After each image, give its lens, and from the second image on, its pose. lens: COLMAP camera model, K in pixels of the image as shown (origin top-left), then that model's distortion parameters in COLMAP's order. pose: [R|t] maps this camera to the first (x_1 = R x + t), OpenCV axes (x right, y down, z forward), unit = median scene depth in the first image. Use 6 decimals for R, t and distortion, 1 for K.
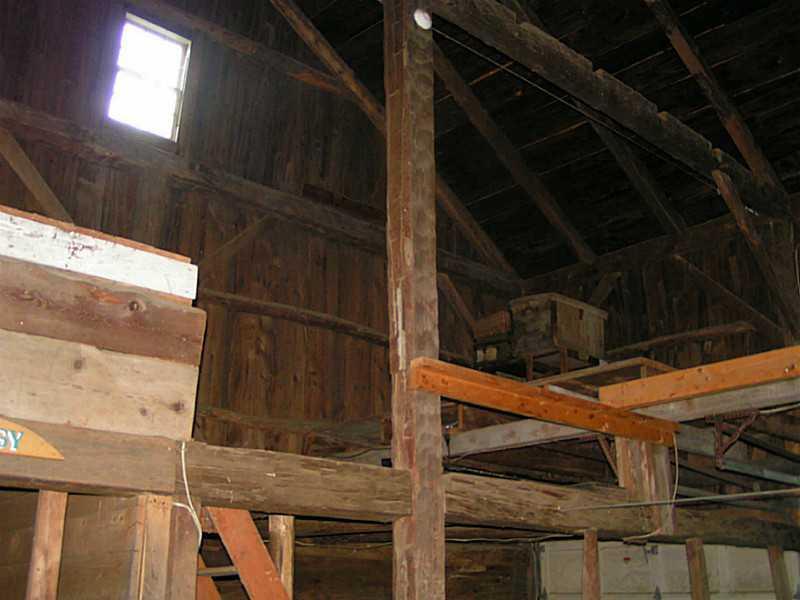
lens RADIAL K [[914.7, 0, 400.0], [0, 914.7, 300.0], [0, 0, 1]] dist [-0.192232, 0.174565]
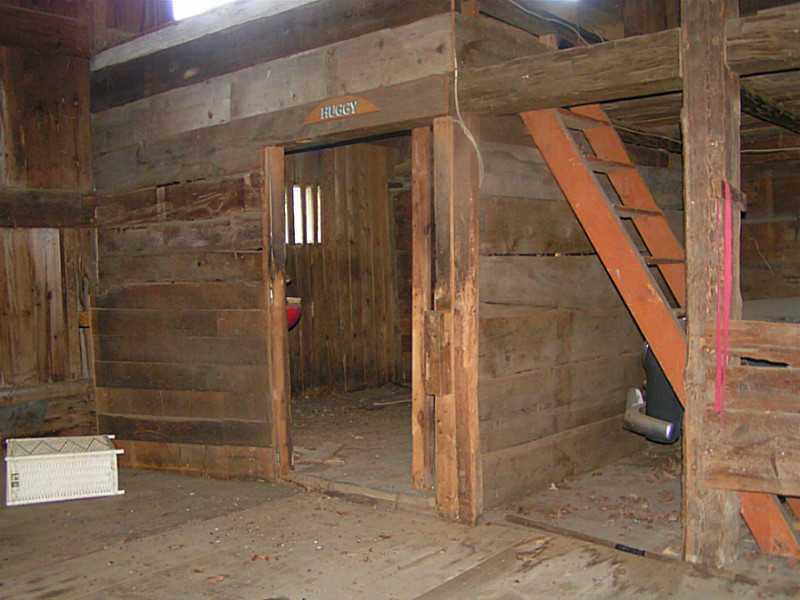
lens RADIAL K [[914.7, 0, 400.0], [0, 914.7, 300.0], [0, 0, 1]] dist [-0.192232, 0.174565]
pose [[0.155624, 0.026428, -0.987463, 1.029775], [0.349469, 0.933521, 0.080061, 0.330328], [0.923933, -0.357547, 0.136043, 0.637021]]
